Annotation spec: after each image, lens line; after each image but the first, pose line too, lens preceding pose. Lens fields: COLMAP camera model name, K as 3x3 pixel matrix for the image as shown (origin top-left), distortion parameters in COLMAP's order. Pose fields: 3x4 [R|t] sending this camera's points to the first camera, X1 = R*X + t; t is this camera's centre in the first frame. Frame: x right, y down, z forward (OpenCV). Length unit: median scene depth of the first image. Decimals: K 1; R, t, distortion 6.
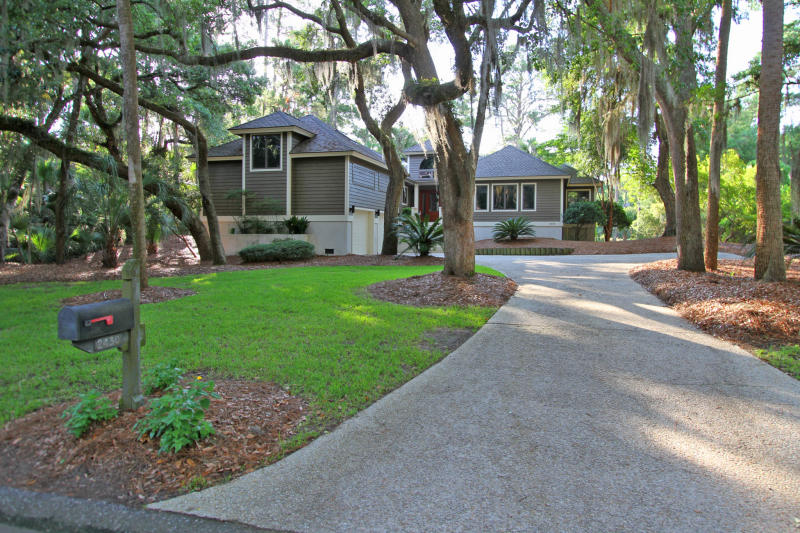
lens RADIAL K [[515.8, 0, 399.9], [0, 515.8, 251.6], [0, 0, 1]] dist [0.000986, 0.000224]
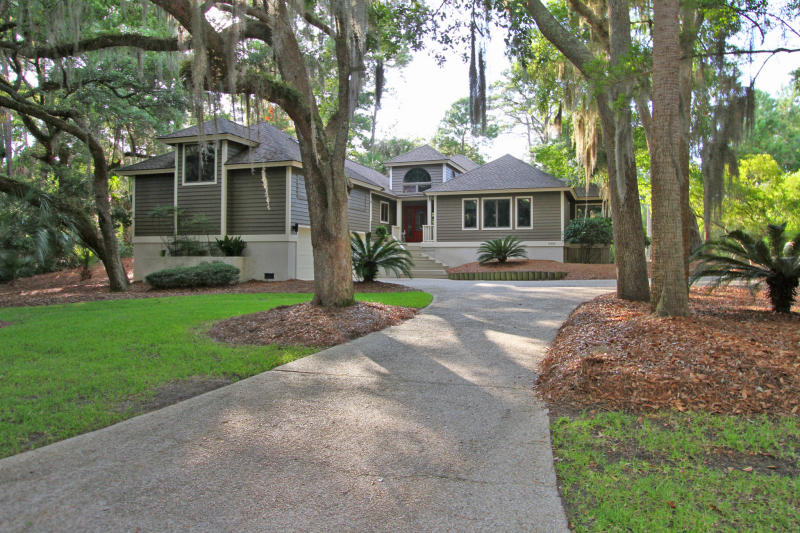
lens RADIAL K [[563.9, 0, 400.0], [0, 563.9, 266.5], [0, 0, 1]] dist [-0.003344, -0.000966]
pose [[0.997553, -0.002499, -0.069871, 0.148740], [0.001277, 0.999846, -0.017523, 0.000400], [0.069904, 0.017390, 0.997402, 0.064951]]
